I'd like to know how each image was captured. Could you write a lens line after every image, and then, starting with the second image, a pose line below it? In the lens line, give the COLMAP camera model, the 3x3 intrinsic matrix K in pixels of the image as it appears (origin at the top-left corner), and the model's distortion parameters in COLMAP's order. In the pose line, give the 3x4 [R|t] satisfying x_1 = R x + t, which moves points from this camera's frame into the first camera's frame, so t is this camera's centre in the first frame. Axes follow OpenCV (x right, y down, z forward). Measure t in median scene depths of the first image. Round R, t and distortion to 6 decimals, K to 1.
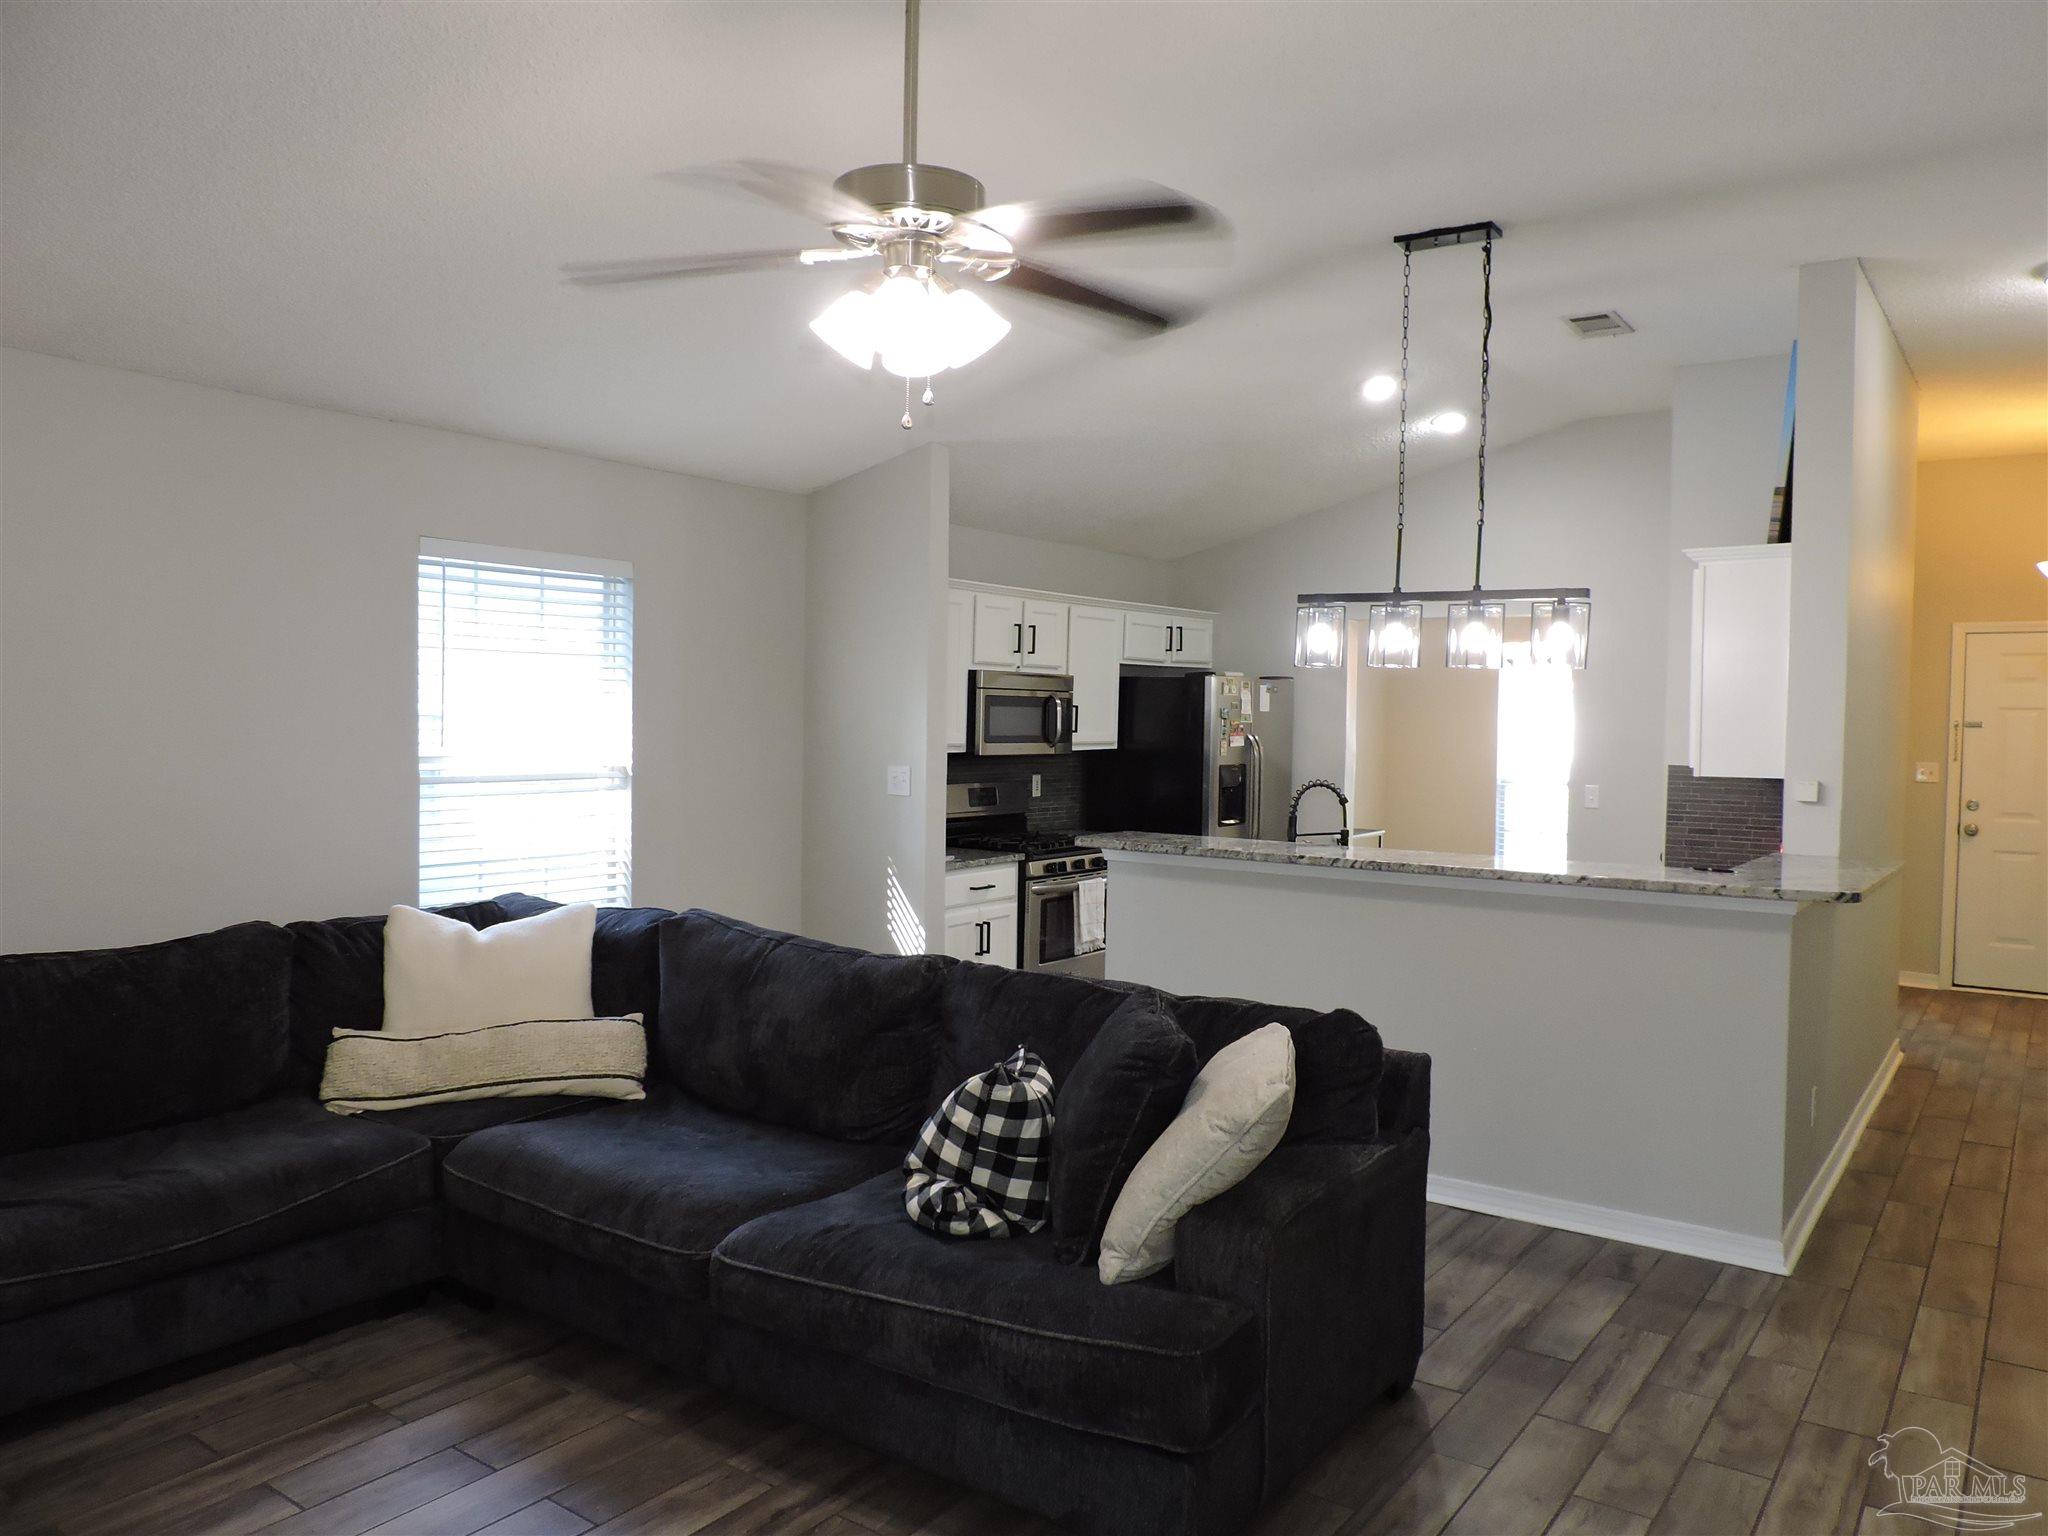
lens RADIAL K [[1453.6, 0, 1024.0], [0, 1453.6, 768.0], [0, 0, 1]] dist [-0.033965, 0.000723]
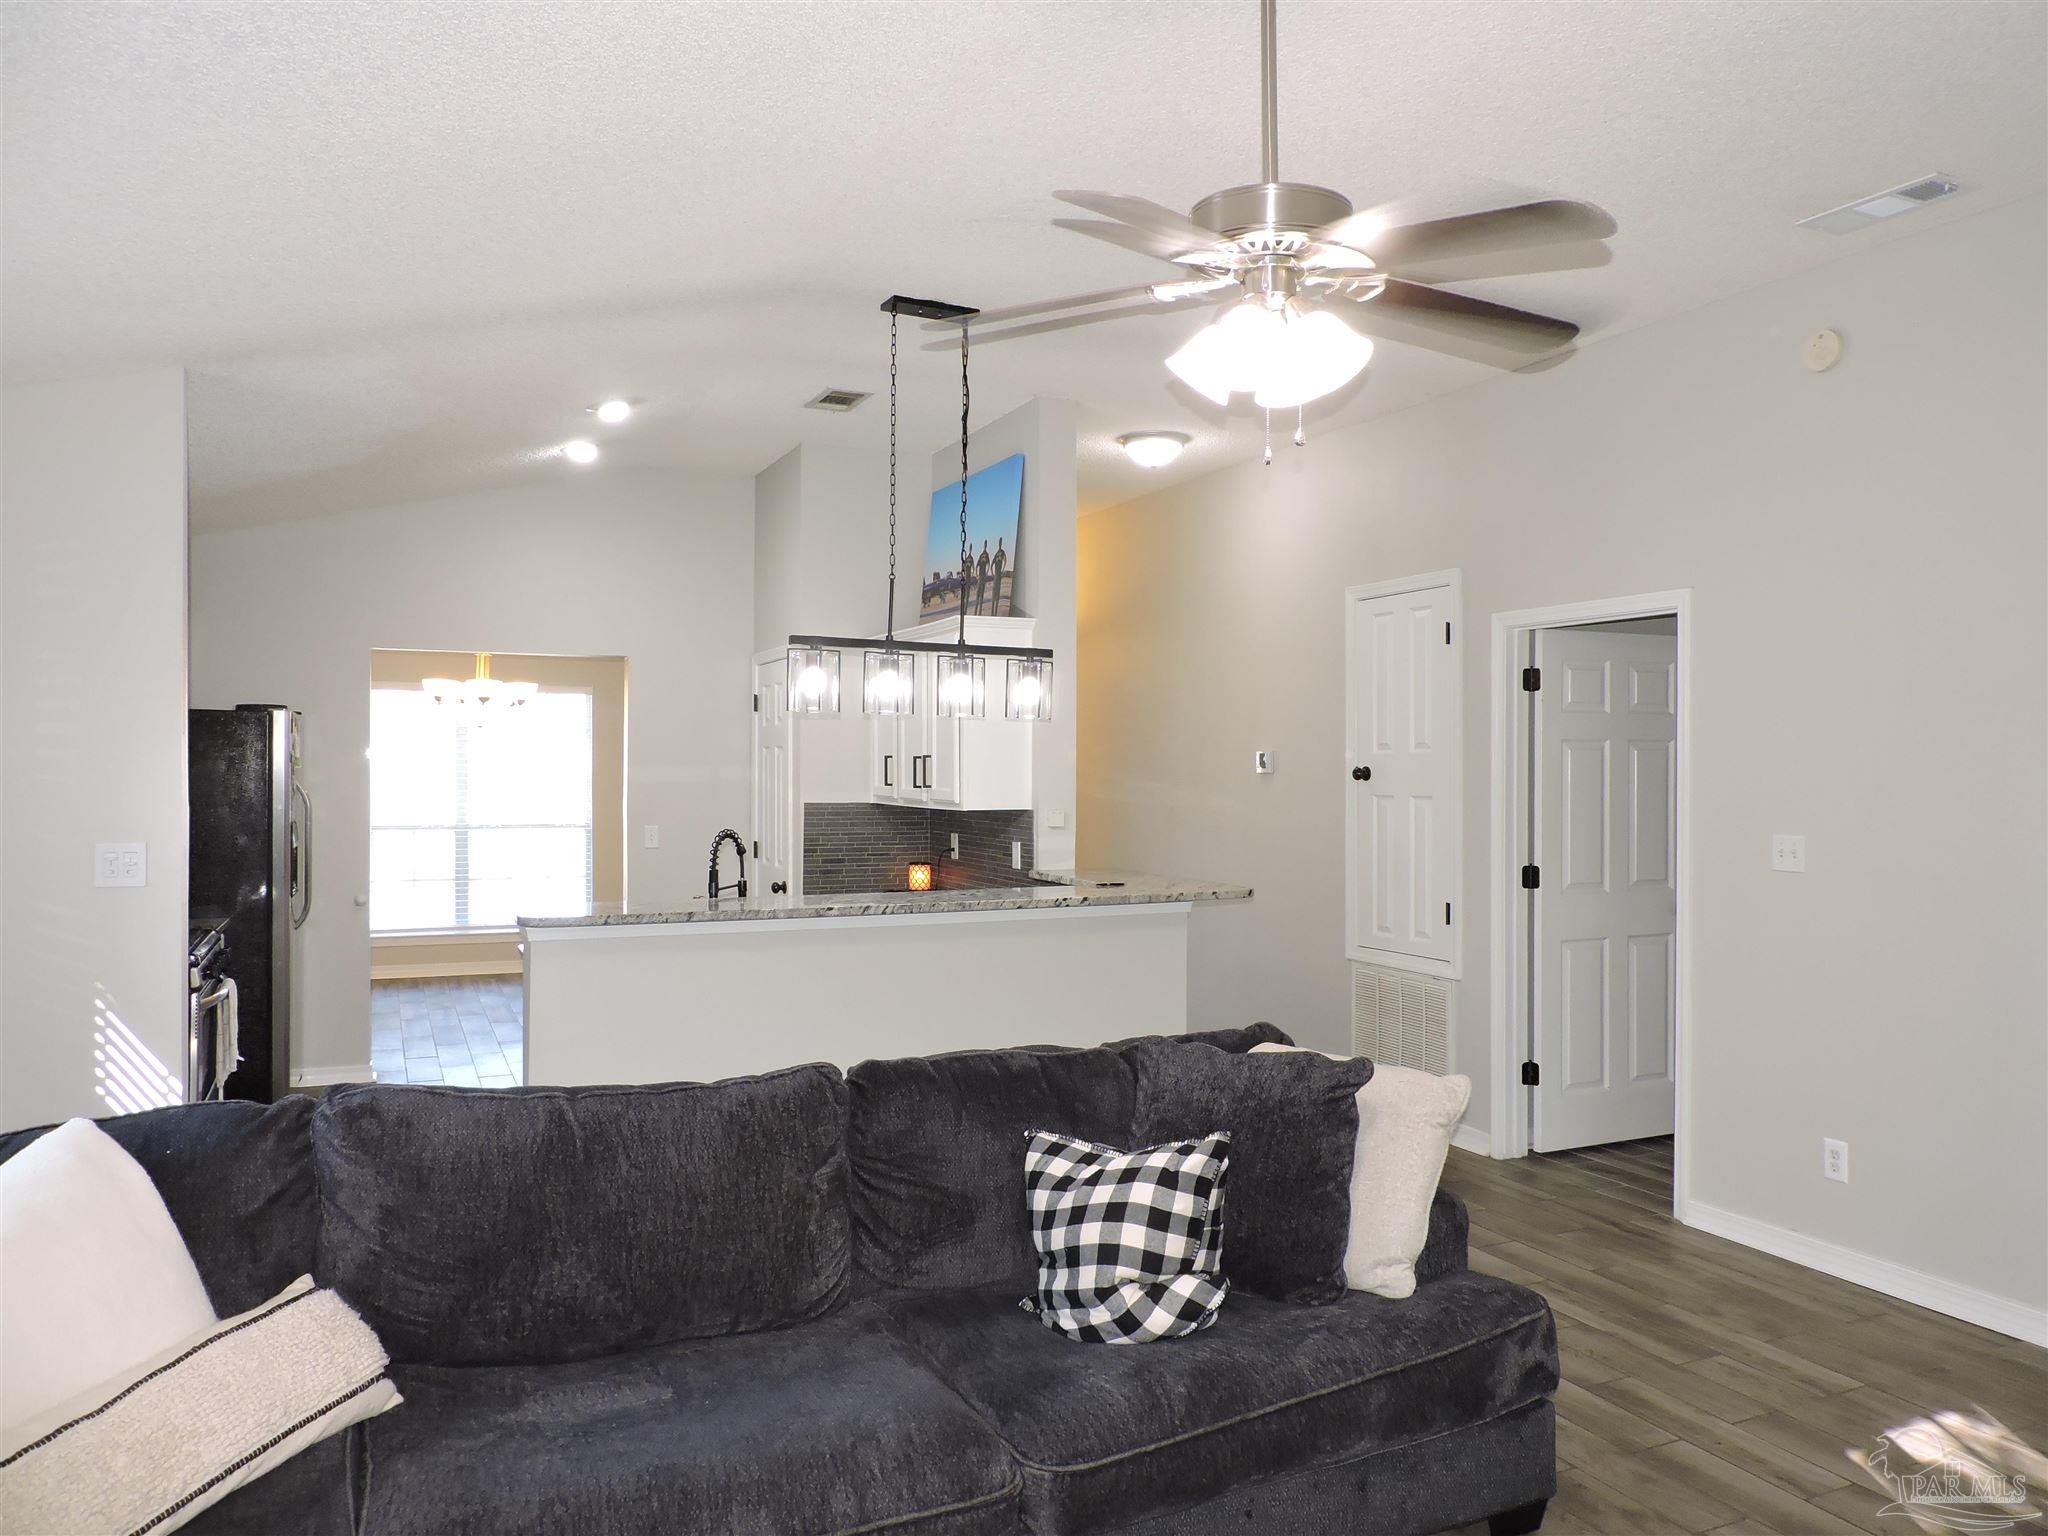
lens RADIAL K [[1460.3, 0, 1024.0], [0, 1460.3, 768.0], [0, 0, 1]] dist [-0.005357, -0.002024]
pose [[0.490425, -0.011256, 0.871411, -0.614541], [0.034707, 0.999376, -0.006623, -0.021833], [-0.870792, 0.033492, 0.490509, 0.430427]]
